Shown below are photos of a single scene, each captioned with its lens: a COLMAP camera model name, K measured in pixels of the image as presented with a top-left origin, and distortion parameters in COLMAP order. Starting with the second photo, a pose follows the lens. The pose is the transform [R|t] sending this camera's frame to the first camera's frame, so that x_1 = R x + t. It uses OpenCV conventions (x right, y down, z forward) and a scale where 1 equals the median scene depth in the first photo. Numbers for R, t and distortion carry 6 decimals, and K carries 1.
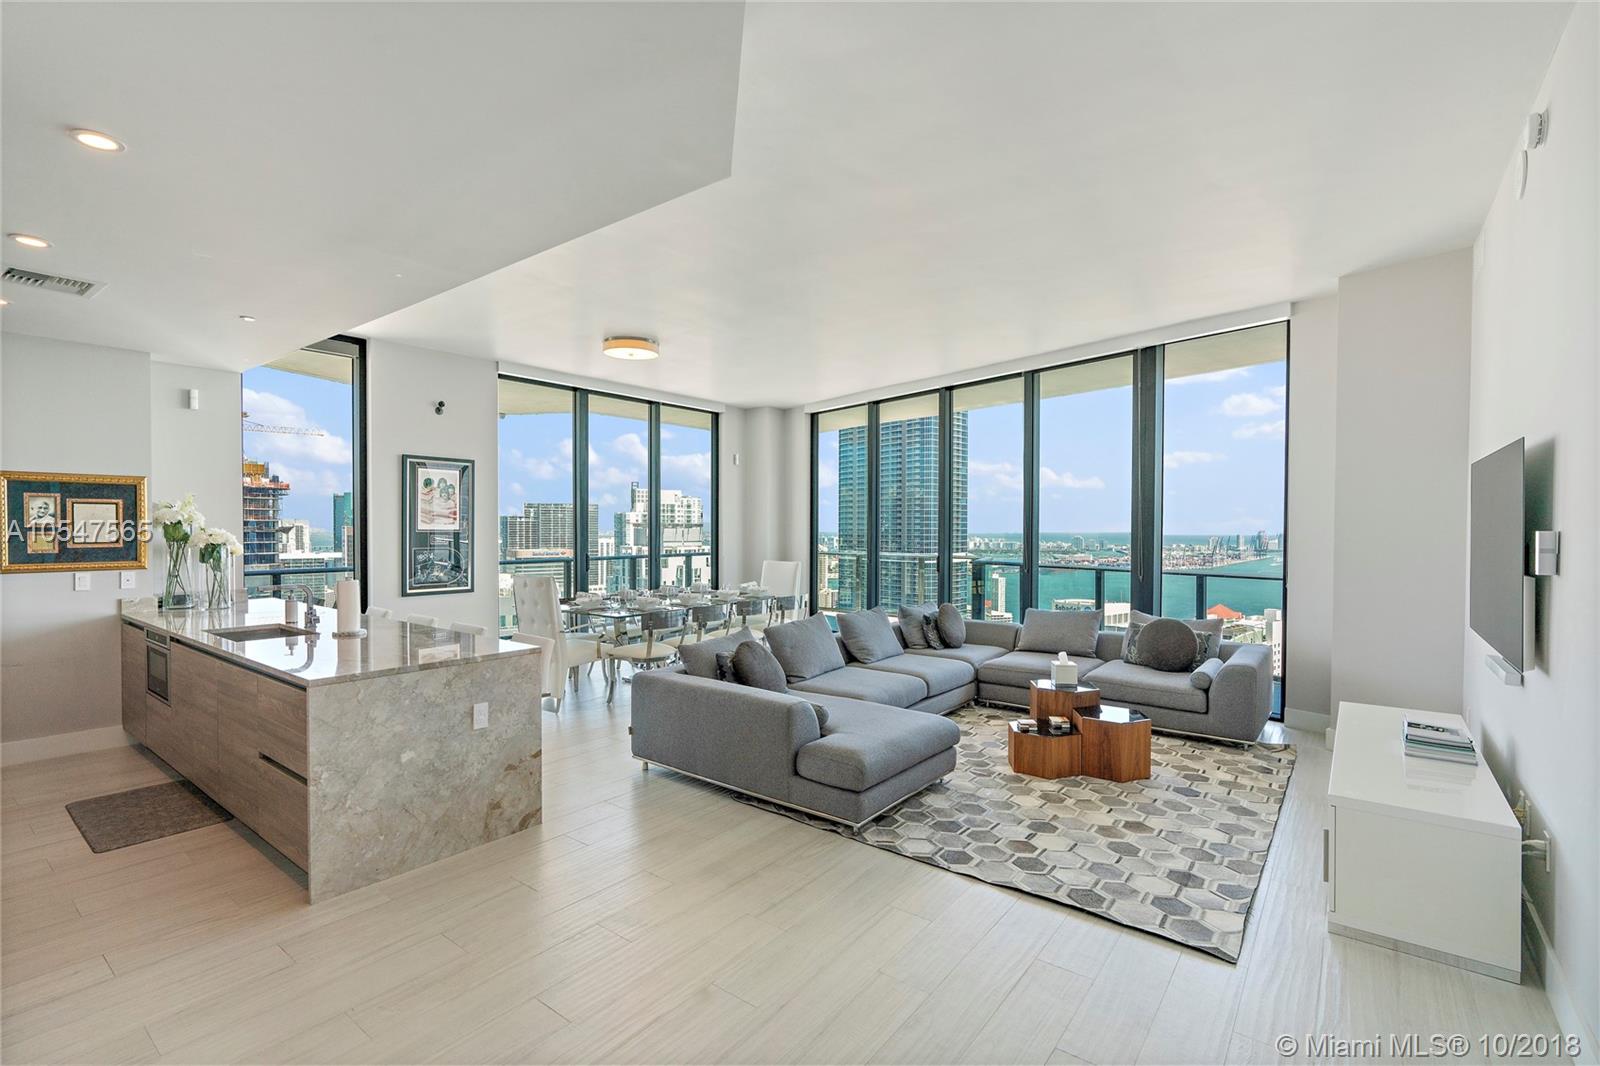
lens RADIAL K [[731.1, 0, 799.5], [0, 731.1, 532.8], [0, 0, 1]] dist [-0.001247, 0.001071]
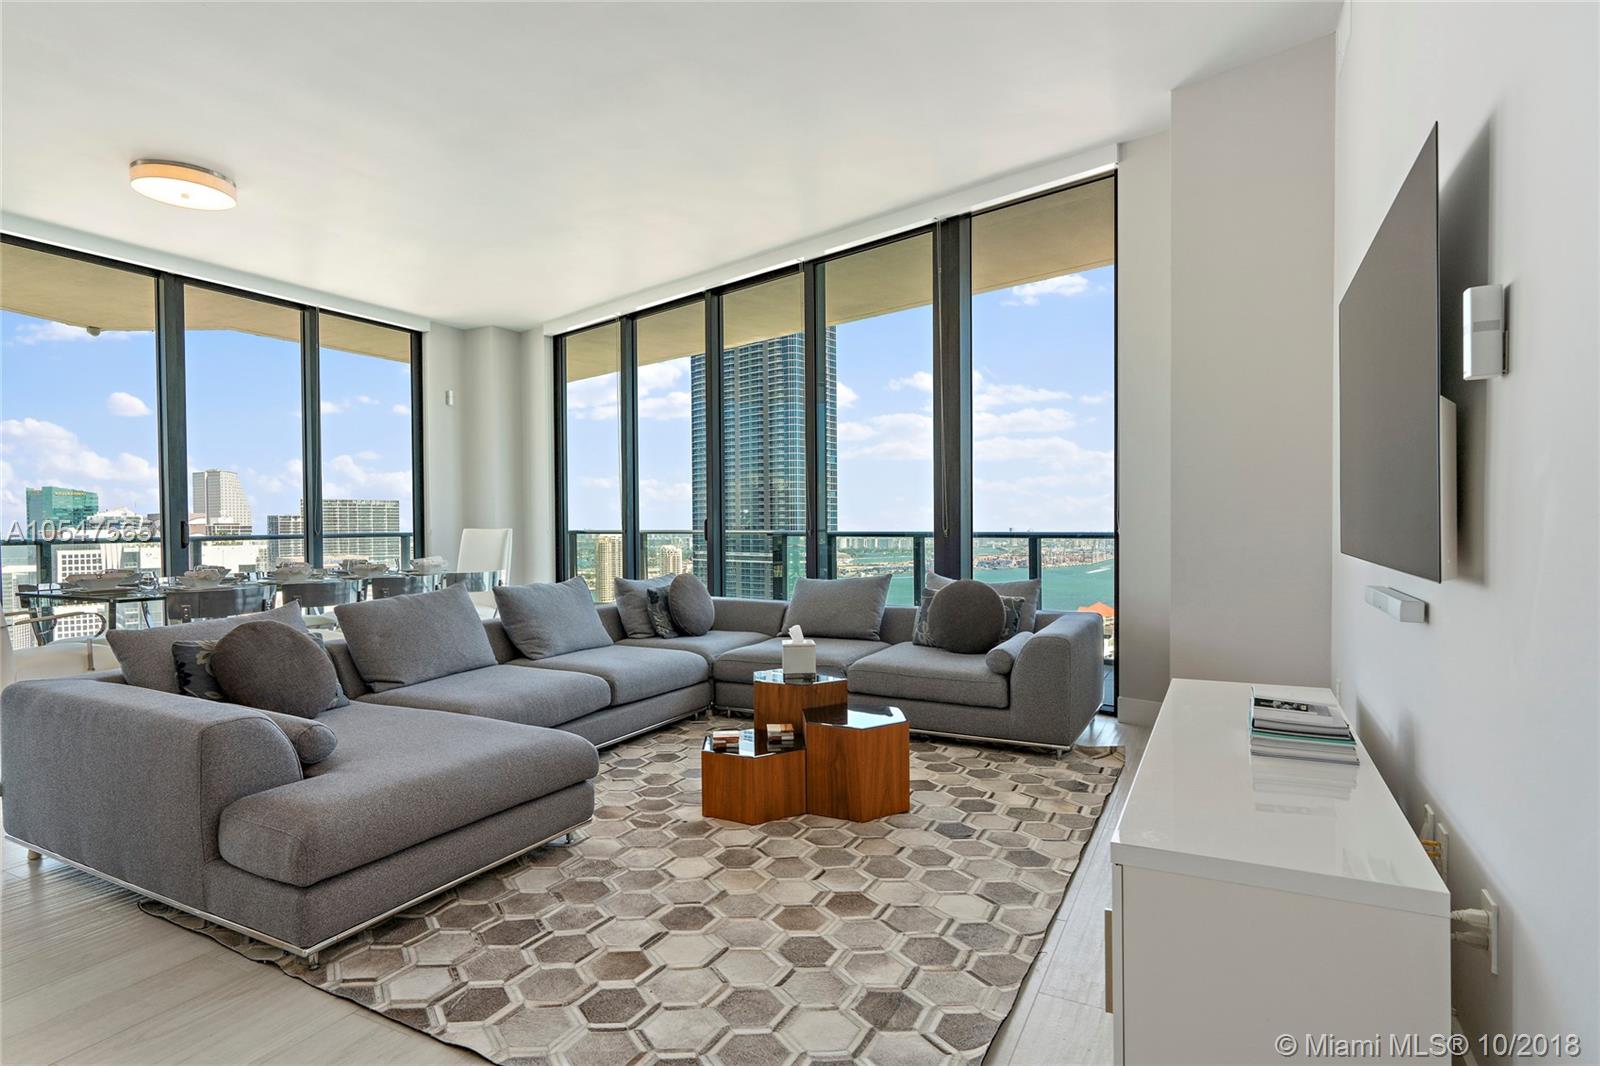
lens RADIAL K [[834.2, 0, 793.7], [0, 834.2, 526.9], [0, 0, 1]] dist [-0.002467, 0.000617]
pose [[0.985302, -0.011591, 0.170427, 0.254802], [0.012566, 0.999910, -0.004643, 0.086155], [-0.170358, 0.006716, 0.985359, 0.288560]]
